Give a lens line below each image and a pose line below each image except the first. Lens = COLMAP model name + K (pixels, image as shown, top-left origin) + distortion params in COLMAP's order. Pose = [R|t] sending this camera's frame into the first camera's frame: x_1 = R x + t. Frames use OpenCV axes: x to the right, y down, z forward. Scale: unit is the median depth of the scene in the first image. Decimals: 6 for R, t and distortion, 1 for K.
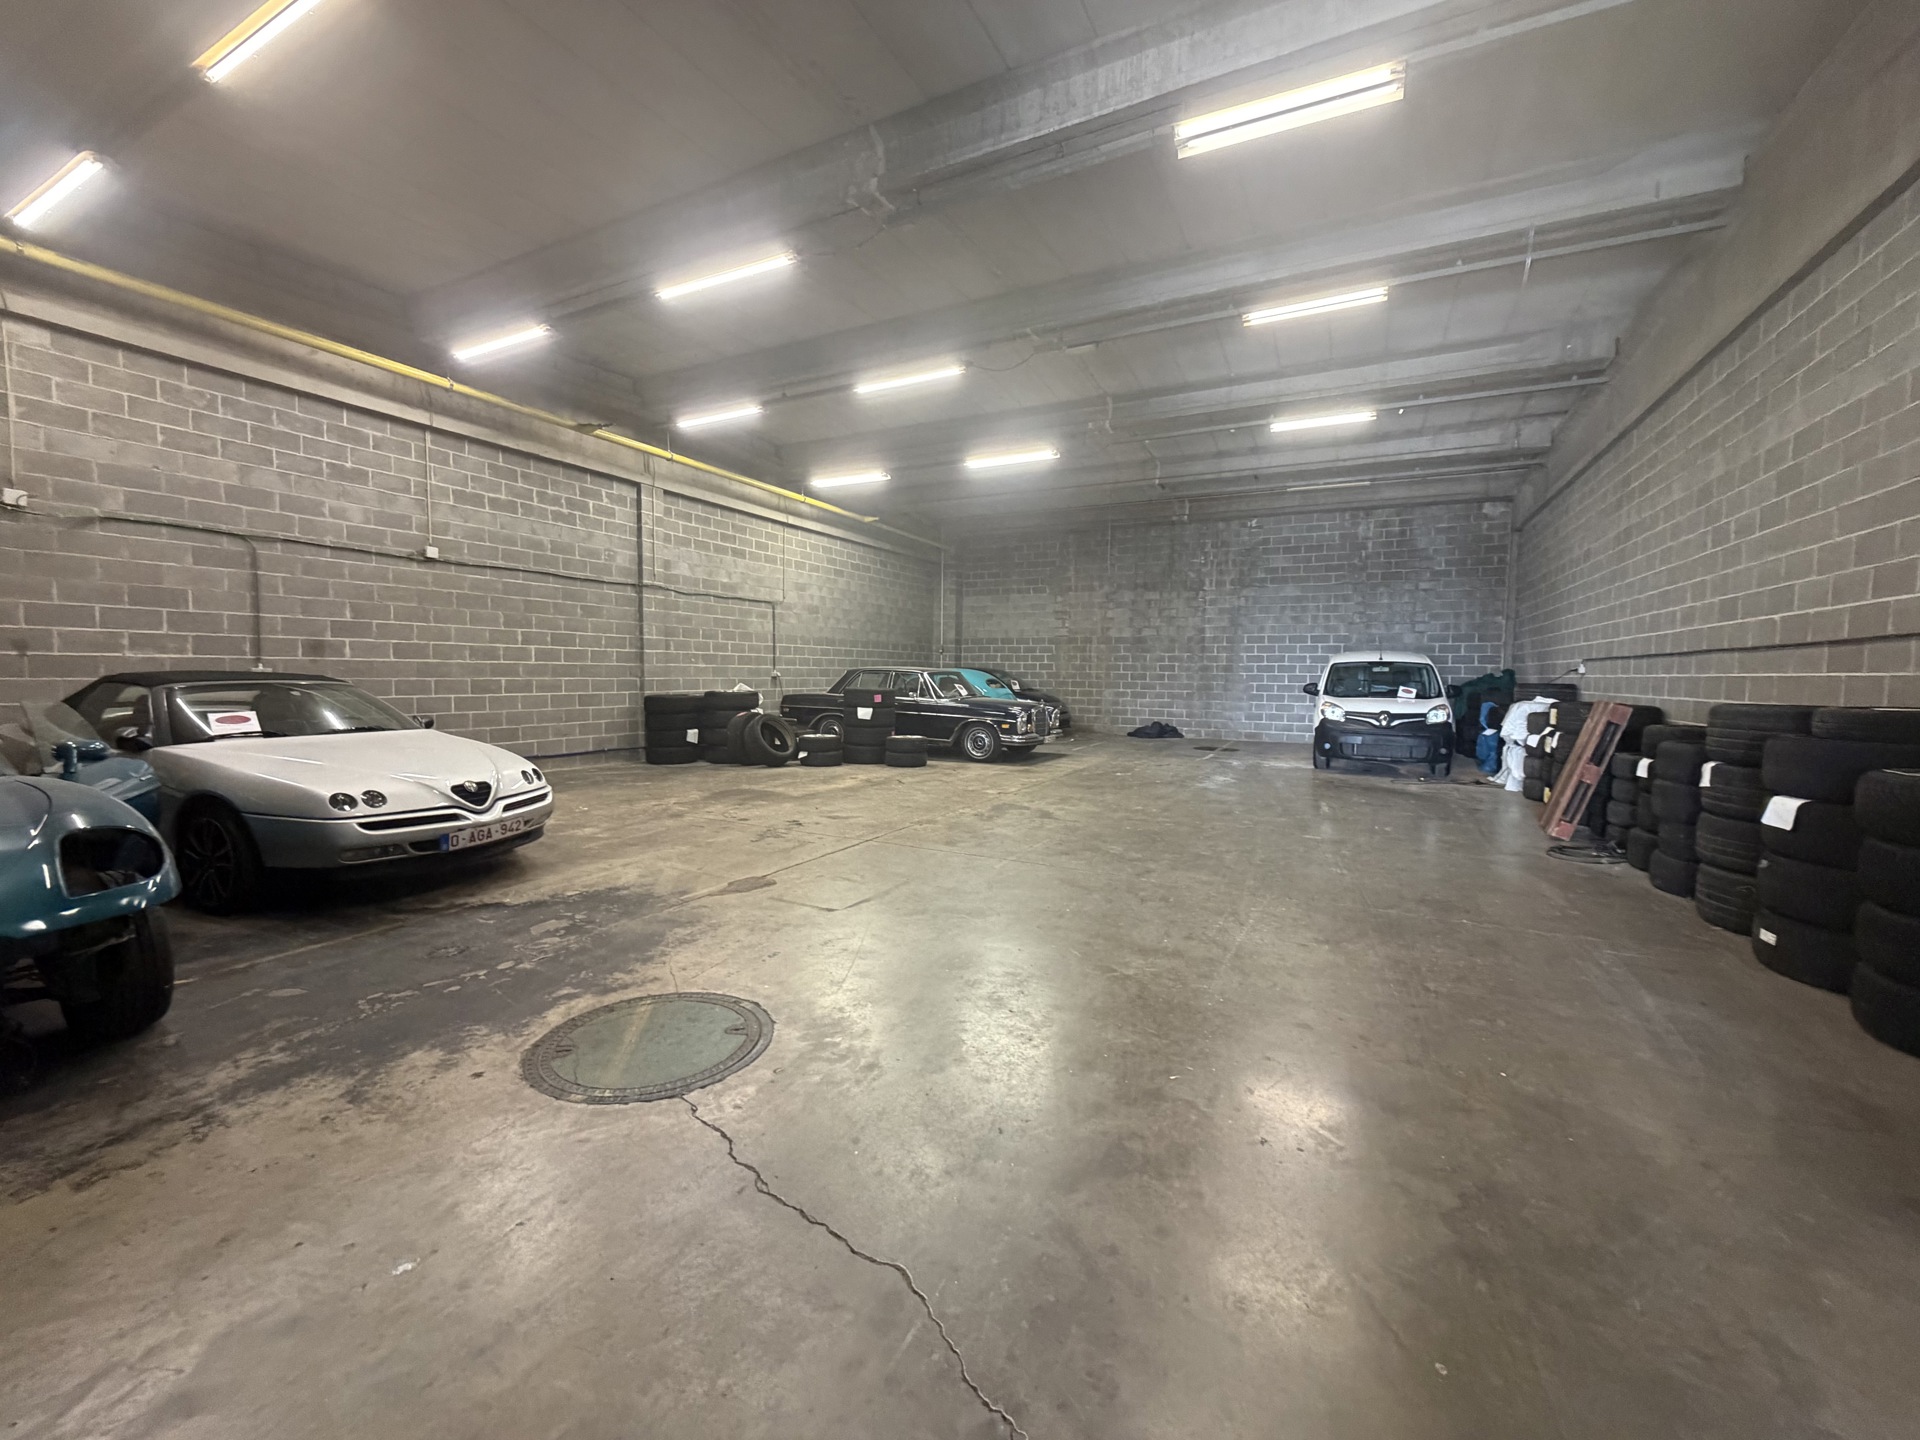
lens RADIAL K [[780.7, 0, 960.0], [0, 780.7, 720.0], [0, 0, 1]] dist [0.003558, -0.000255]
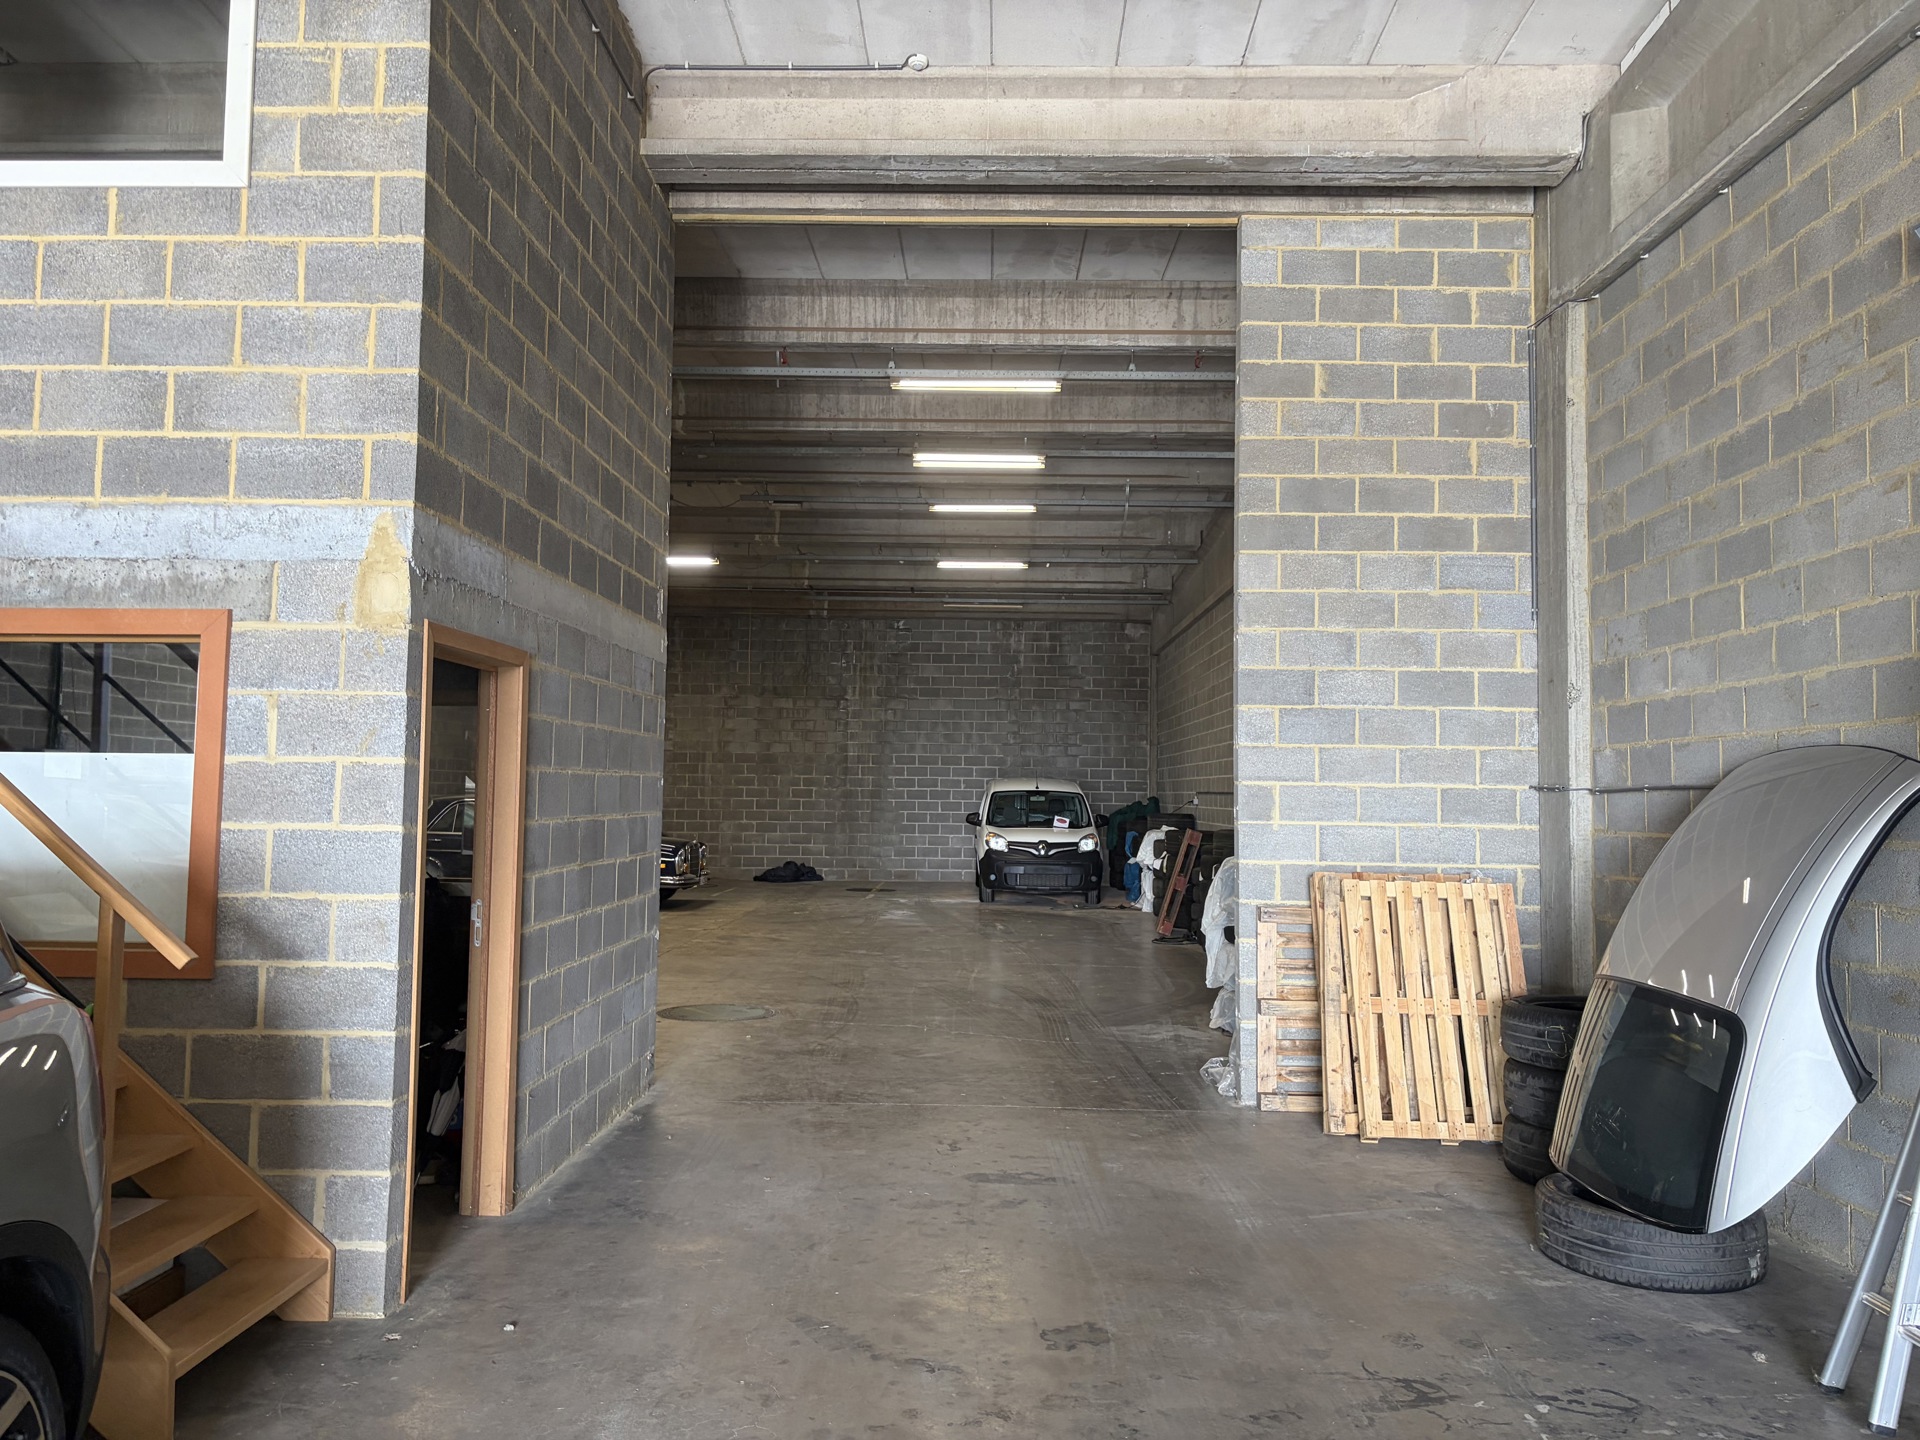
lens RADIAL K [[1485.2, 0, 966.5], [0, 1485.2, 680.1], [0, 0, 1]] dist [0.093965, -0.004654]
pose [[0.900121, 0.033687, 0.434336, -0.286755], [0.023484, 0.991804, -0.125592, 0.015796], [-0.435007, 0.123248, 0.891952, -0.516466]]
